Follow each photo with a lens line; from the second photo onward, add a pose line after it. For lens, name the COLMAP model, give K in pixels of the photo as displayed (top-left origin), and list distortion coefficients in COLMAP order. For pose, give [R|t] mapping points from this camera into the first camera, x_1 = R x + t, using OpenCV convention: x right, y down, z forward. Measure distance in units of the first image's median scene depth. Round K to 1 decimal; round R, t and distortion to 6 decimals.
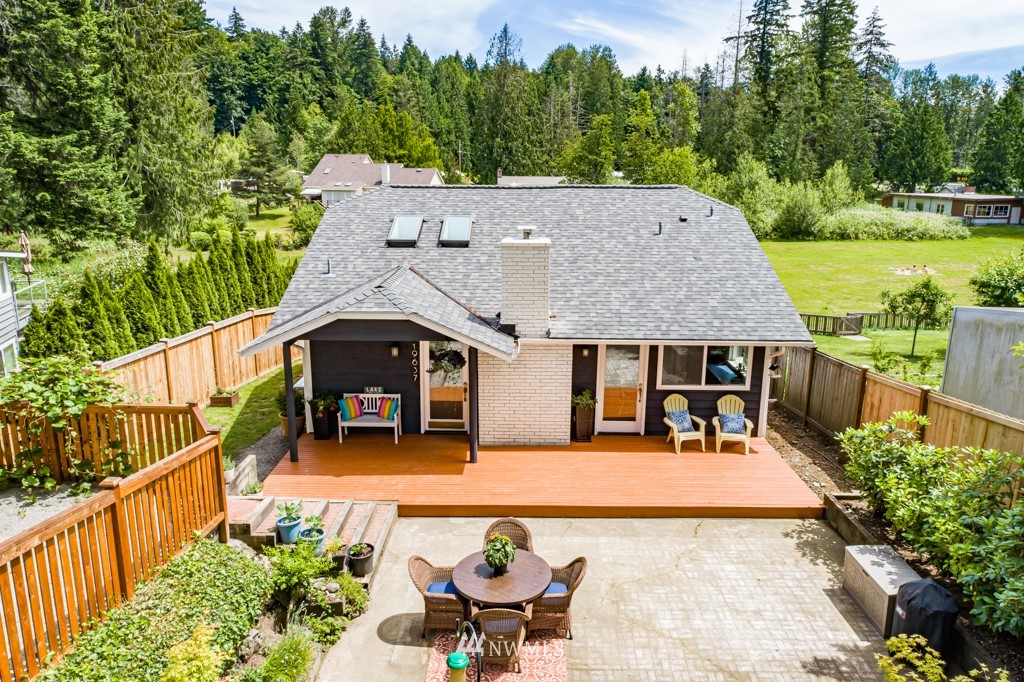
lens RADIAL K [[703.9, 0, 512.0], [0, 703.9, 341.0], [0, 0, 1]] dist [0.001921, 0.003661]
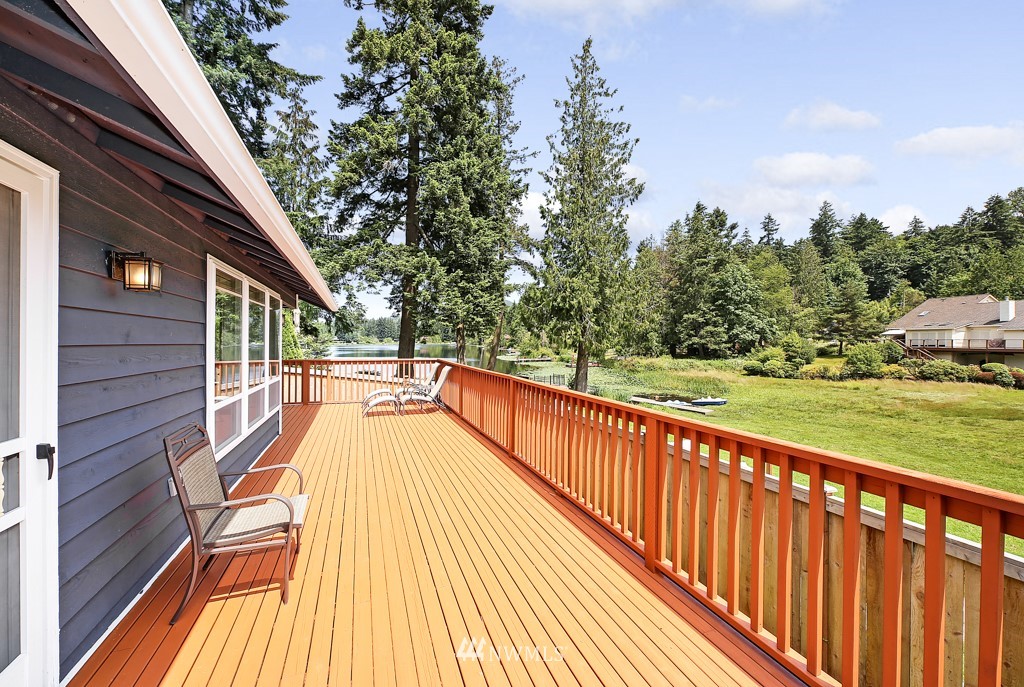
lens RADIAL K [[390.6, 0, 512.0], [0, 390.6, 343.5], [0, 0, 1]] dist [0.005645, -0.000004]
pose [[0.369593, -0.006191, -0.929173, 0.287885], [-0.208202, 0.974000, -0.089305, -0.134022], [0.905568, 0.226463, 0.358694, 1.548257]]
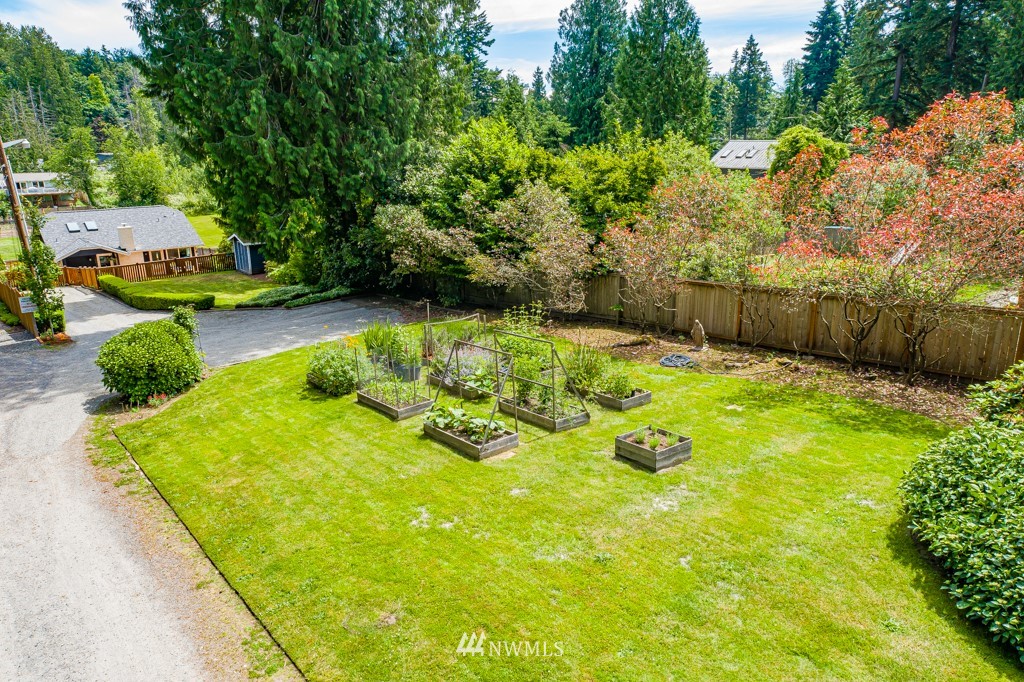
lens RADIAL K [[690.2, 0, 512.8], [0, 690.2, 340.4], [0, 0, 1]] dist [0.000611, 0.002363]
pose [[0.764659, -0.192183, 0.615112, -0.648477], [0.161265, 0.981193, 0.106088, 0.335941], [-0.623931, 0.018074, 0.781270, -2.684986]]
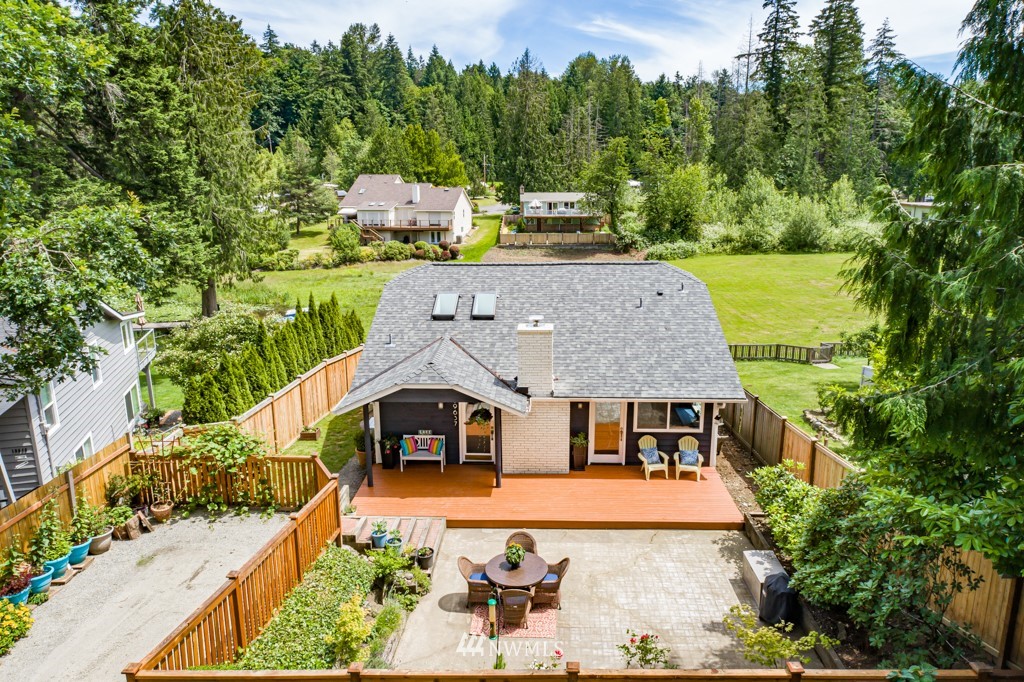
lens RADIAL K [[690.2, 0, 512.8], [0, 690.2, 340.4], [0, 0, 1]] dist [0.000611, 0.002363]
pose [[0.999405, -0.005985, -0.033968, 0.016986], [0.006124, 0.999973, 0.003982, -0.096238], [0.033943, -0.004187, 0.999415, -0.281956]]
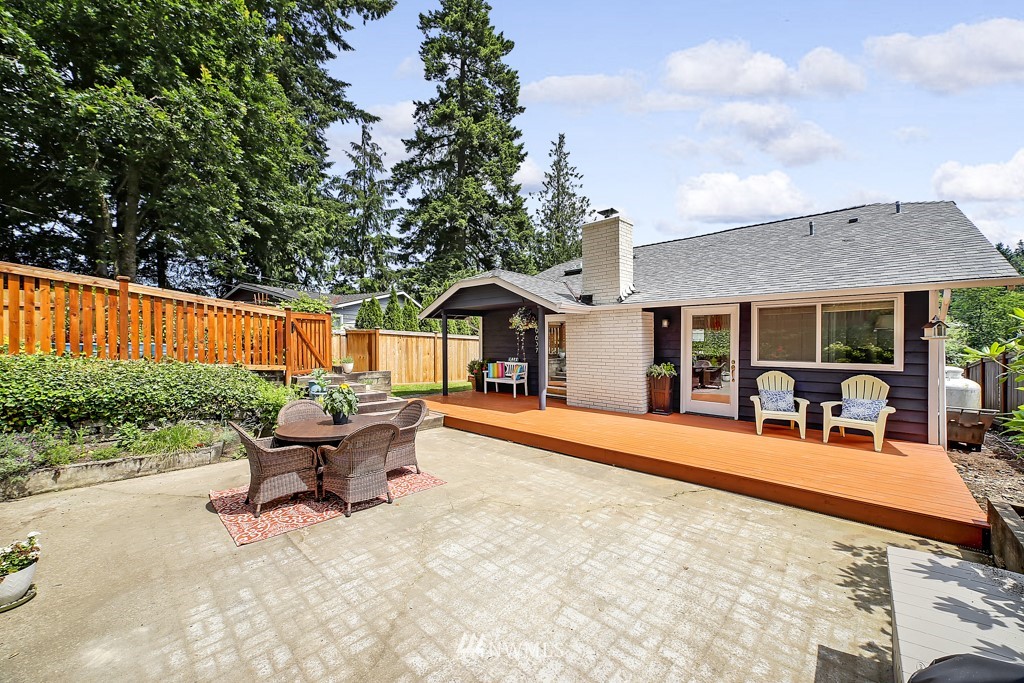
lens RADIAL K [[385.8, 0, 514.2], [0, 385.8, 346.6], [0, 0, 1]] dist [-0.001056, -0.000074]
pose [[0.740654, 0.000811, -0.671886, 0.261800], [-0.146673, 0.976076, -0.160507, 0.140330], [0.655682, 0.217427, 0.723053, 0.387787]]
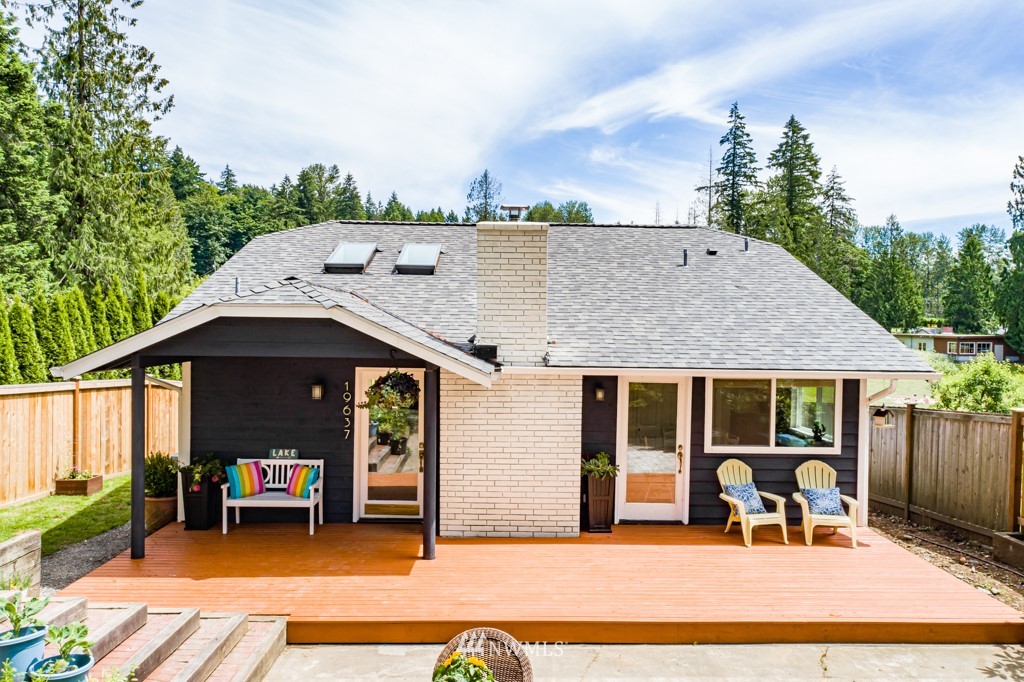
lens RADIAL K [[705.4, 0, 512.0], [0, 705.4, 341.0], [0, 0, 1]] dist [0.002052, 0.007352]
pose [[0.999541, 0.006192, 0.029647, -0.000663], [0.000211, 0.977428, -0.211270, 0.090868], [-0.030286, 0.211179, 0.976978, 0.271285]]
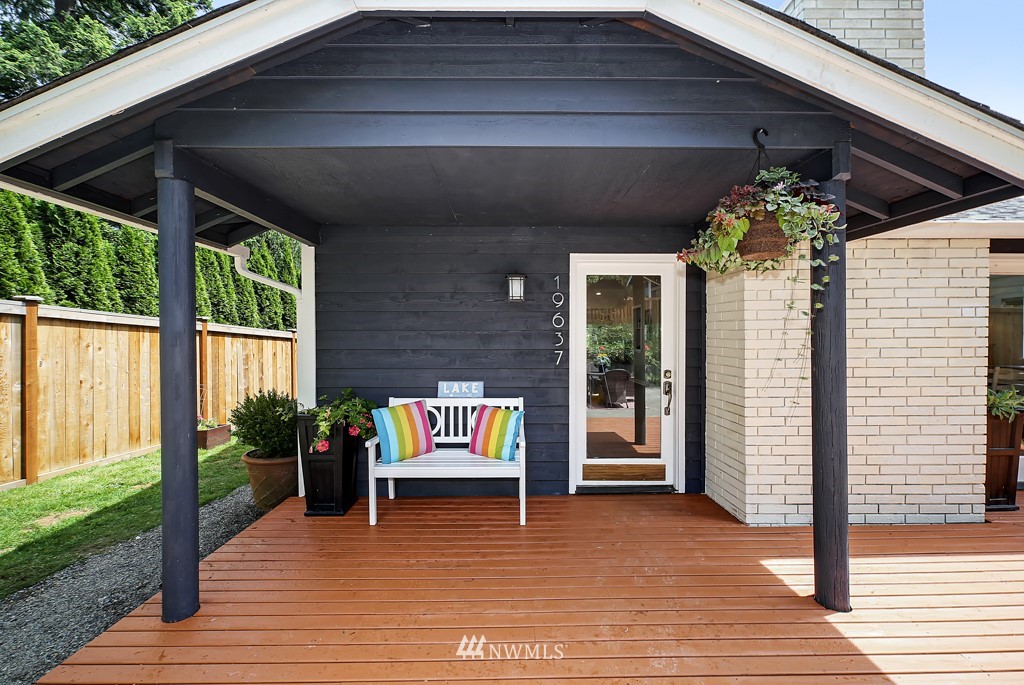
lens RADIAL K [[386.8, 0, 515.4], [0, 386.8, 343.5], [0, 0, 1]] dist [-0.008201, 0.000156]
pose [[0.999646, -0.008827, 0.025081, -0.143785], [0.014118, 0.975538, -0.219379, 0.080836], [-0.022531, 0.219656, 0.975317, 0.651141]]
